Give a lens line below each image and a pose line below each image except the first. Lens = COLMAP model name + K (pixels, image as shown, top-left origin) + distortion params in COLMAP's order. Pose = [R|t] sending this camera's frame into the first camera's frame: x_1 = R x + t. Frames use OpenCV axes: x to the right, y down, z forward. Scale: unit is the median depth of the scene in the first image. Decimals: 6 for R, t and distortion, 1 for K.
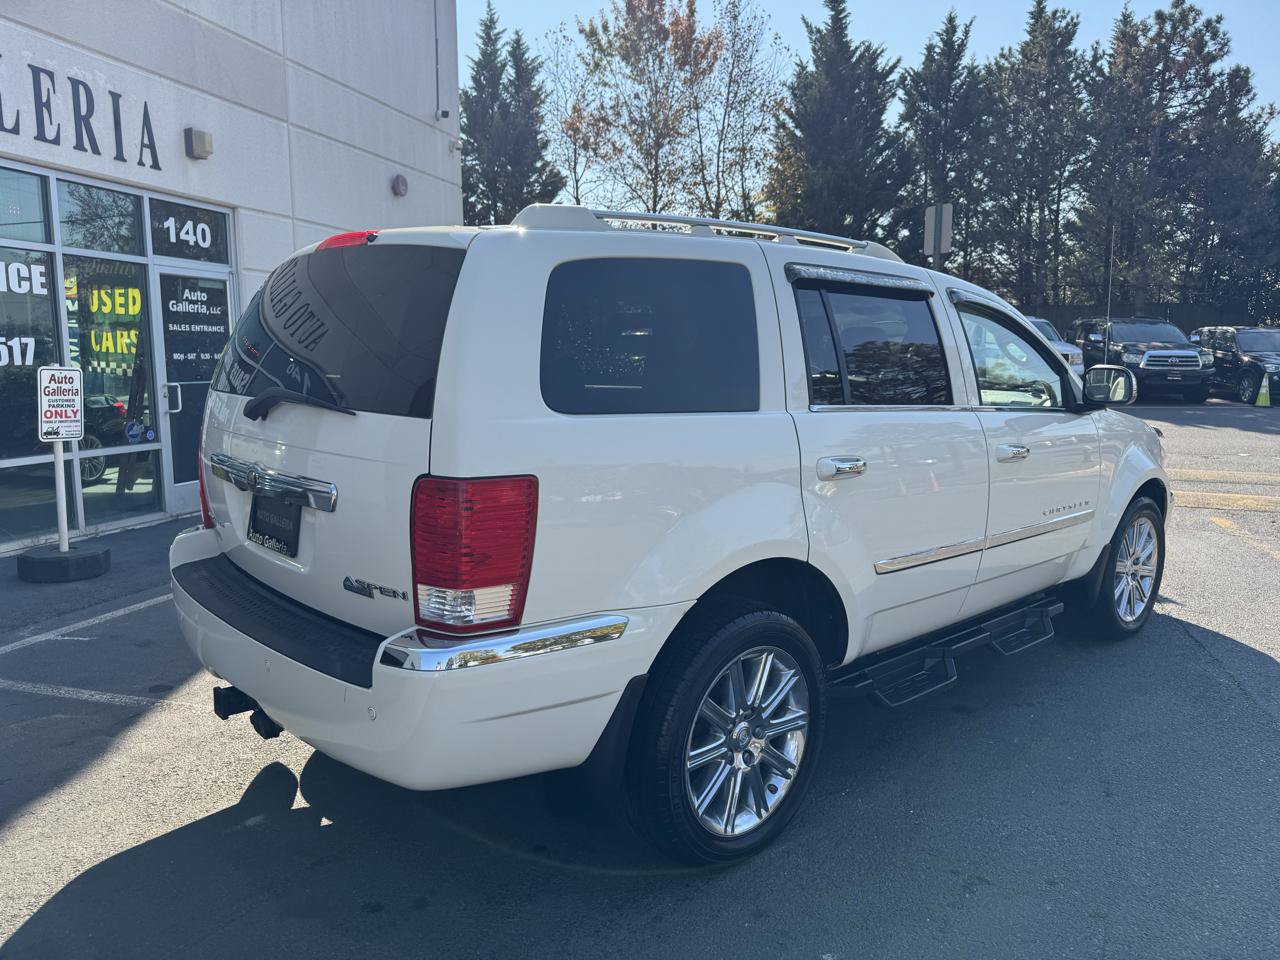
lens RADIAL K [[912.7, 0, 647.6], [0, 912.7, 476.4], [0, 0, 1]] dist [0.017018, -0.018896]
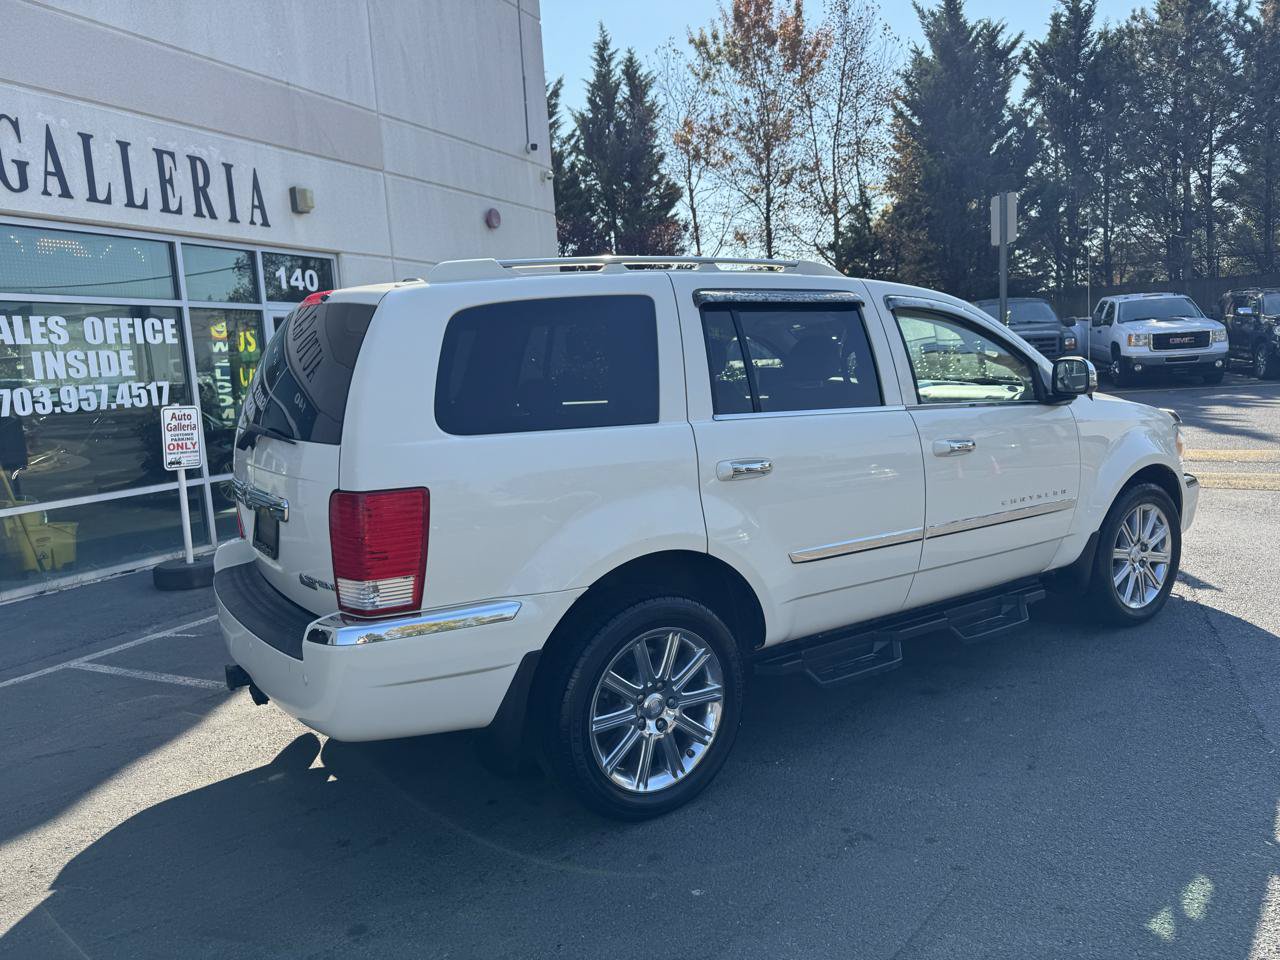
lens RADIAL K [[913.9, 0, 649.1], [0, 913.9, 480.9], [0, 0, 1]] dist [0.013188, -0.013651]
pose [[0.986103, -0.037397, -0.161869, 0.104914], [0.037514, 0.999293, -0.002335, 0.001213], [0.161842, -0.003770, 0.986809, -0.047394]]
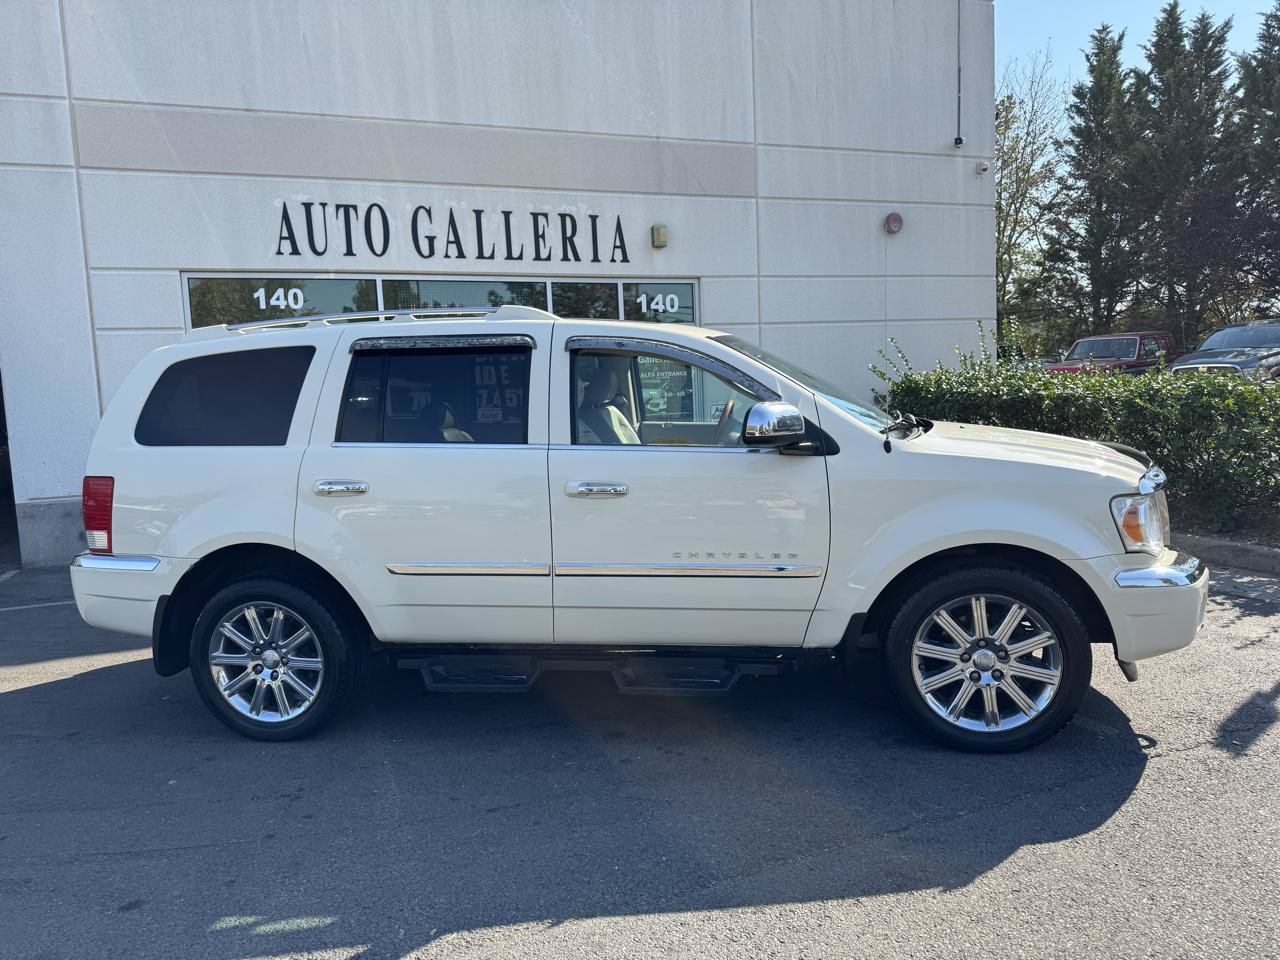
lens RADIAL K [[900.4, 0, 652.4], [0, 900.4, 492.9], [0, 0, 1]] dist [0.055319, -0.056203]
pose [[0.605658, 0.060539, -0.793419, 0.597594], [-0.061136, 0.997695, 0.029457, -0.026957], [0.793373, 0.030666, 0.607963, 0.205202]]
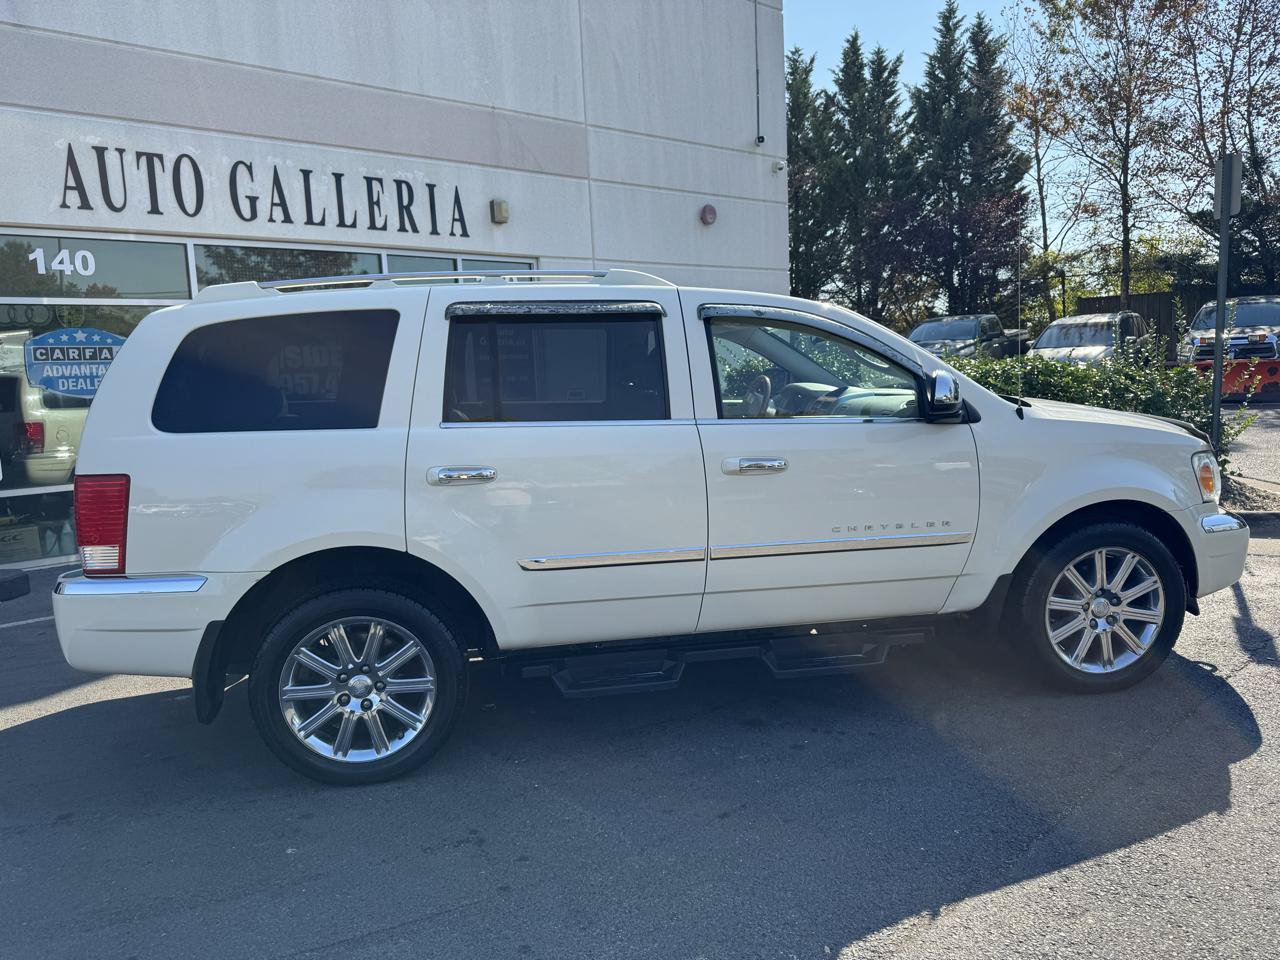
lens RADIAL K [[912.7, 0, 647.6], [0, 912.7, 476.4], [0, 0, 1]] dist [0.017018, -0.018896]
pose [[0.836009, 0.024675, -0.548161, 0.400675], [-0.025061, 0.999663, 0.006779, -0.008484], [0.548144, 0.008071, 0.836345, 0.056229]]
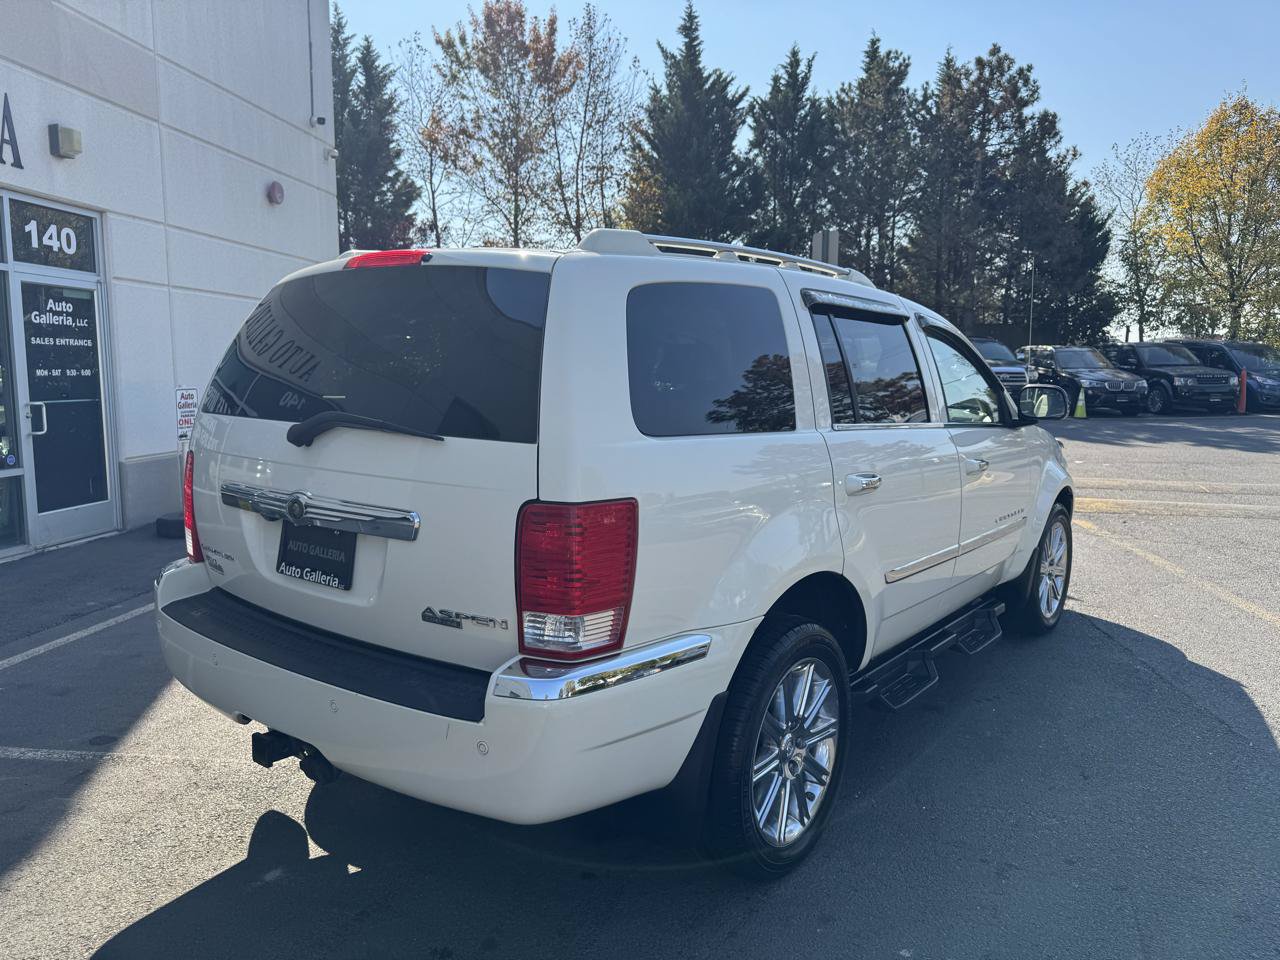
lens RADIAL K [[914.1, 0, 653.2], [0, 914.1, 471.7], [0, 0, 1]] dist [0.007870, -0.007732]
pose [[0.984621, -0.017630, 0.173815, -0.078350], [0.021233, 0.999596, -0.018890, -0.003163], [-0.173411, 0.022290, 0.984597, 0.002574]]
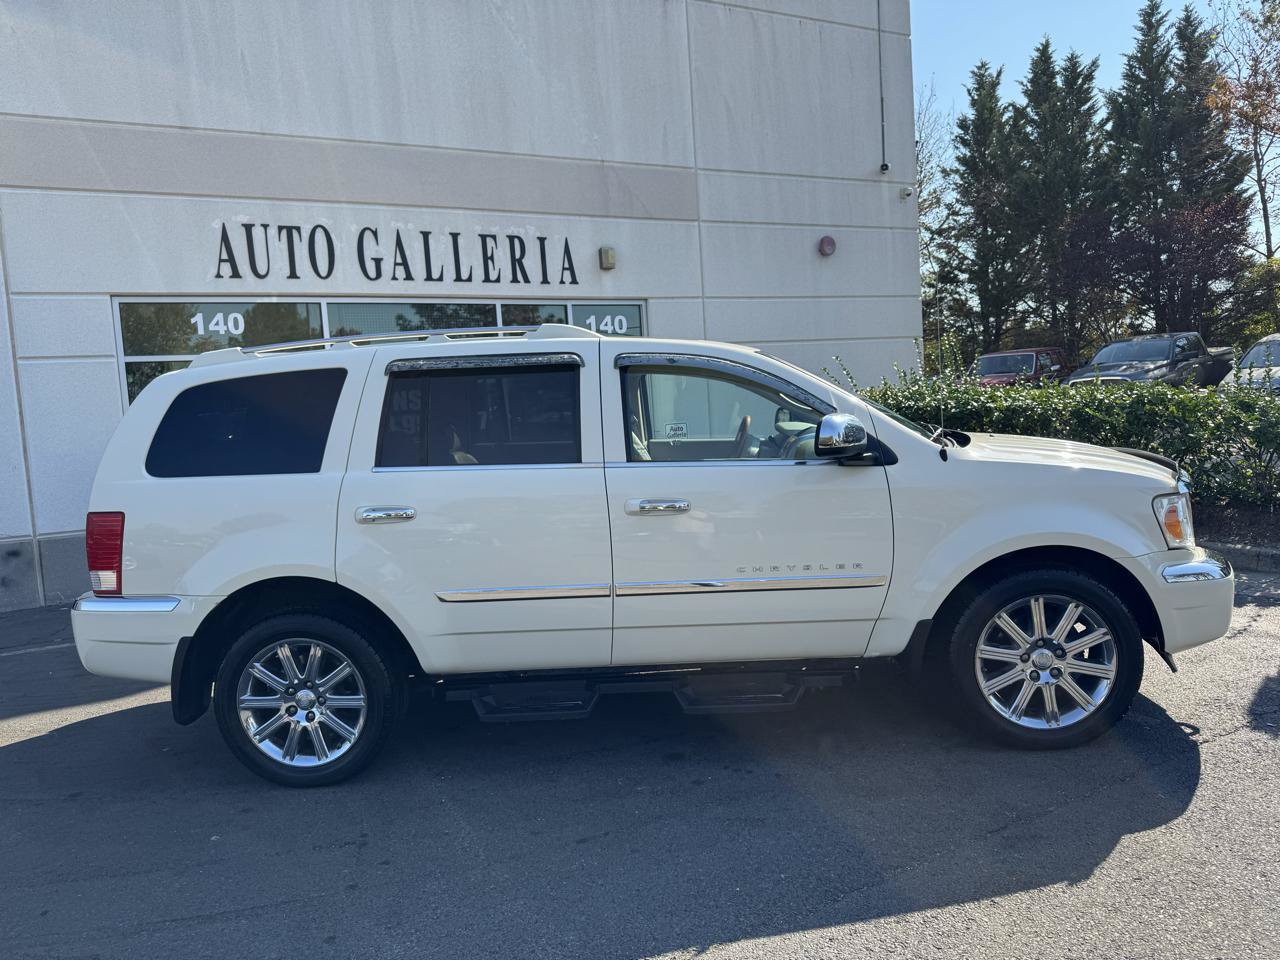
lens RADIAL K [[901.8, 0, 653.8], [0, 901.8, 487.1], [0, 0, 1]] dist [0.060396, -0.068966]
pose [[0.693636, 0.015353, -0.720162, 0.538725], [-0.029272, 0.999548, -0.006885, -0.019708], [0.719731, 0.025856, 0.693772, 0.139923]]
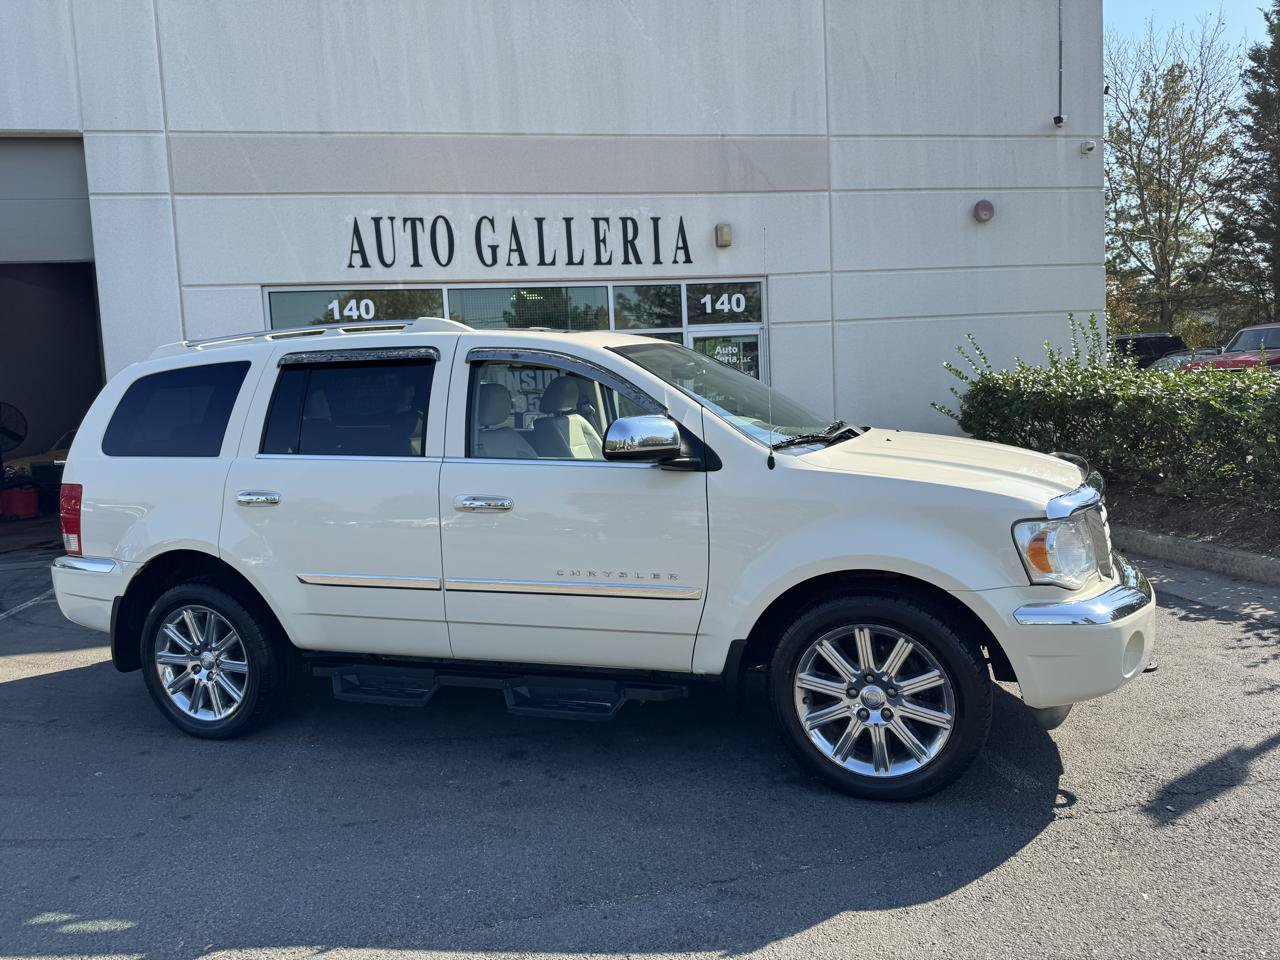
lens RADIAL K [[898.3, 0, 651.4], [0, 898.3, 481.2], [0, 0, 1]] dist [0.076065, -0.088227]
pose [[0.457880, 0.058458, -0.887090, 0.660662], [-0.065943, 0.997320, 0.031684, -0.045912], [0.886565, 0.043990, 0.460508, 0.335870]]
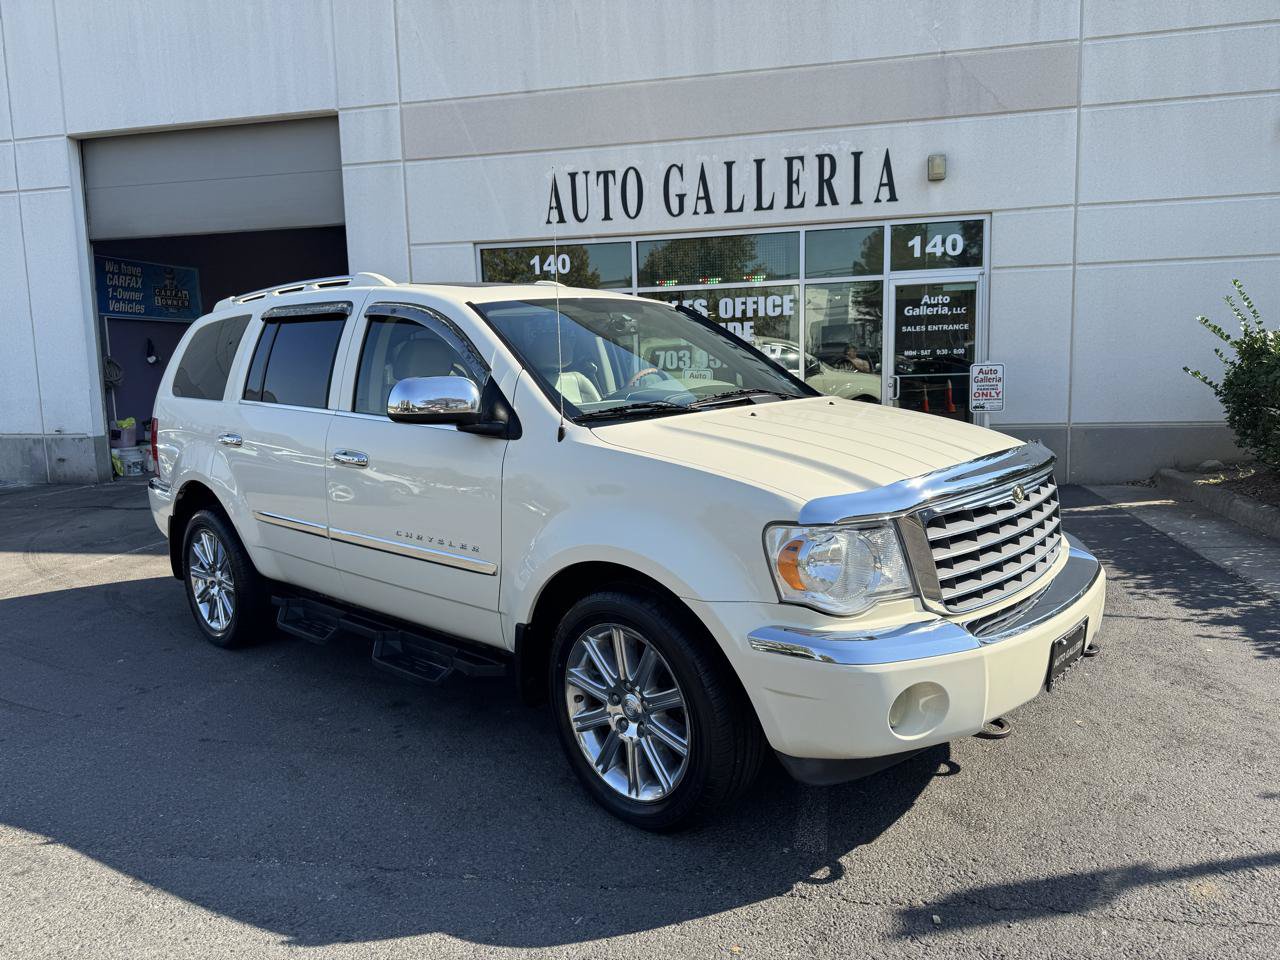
lens RADIAL K [[898.9, 0, 641.5], [0, 898.9, 474.0], [0, 0, 1]] dist [0.151485, -0.245700]
pose [[0.068122, 0.118834, -0.990574, 0.696324], [-0.101709, 0.988535, 0.111595, -0.075535], [0.992479, 0.093148, 0.079427, 0.597535]]
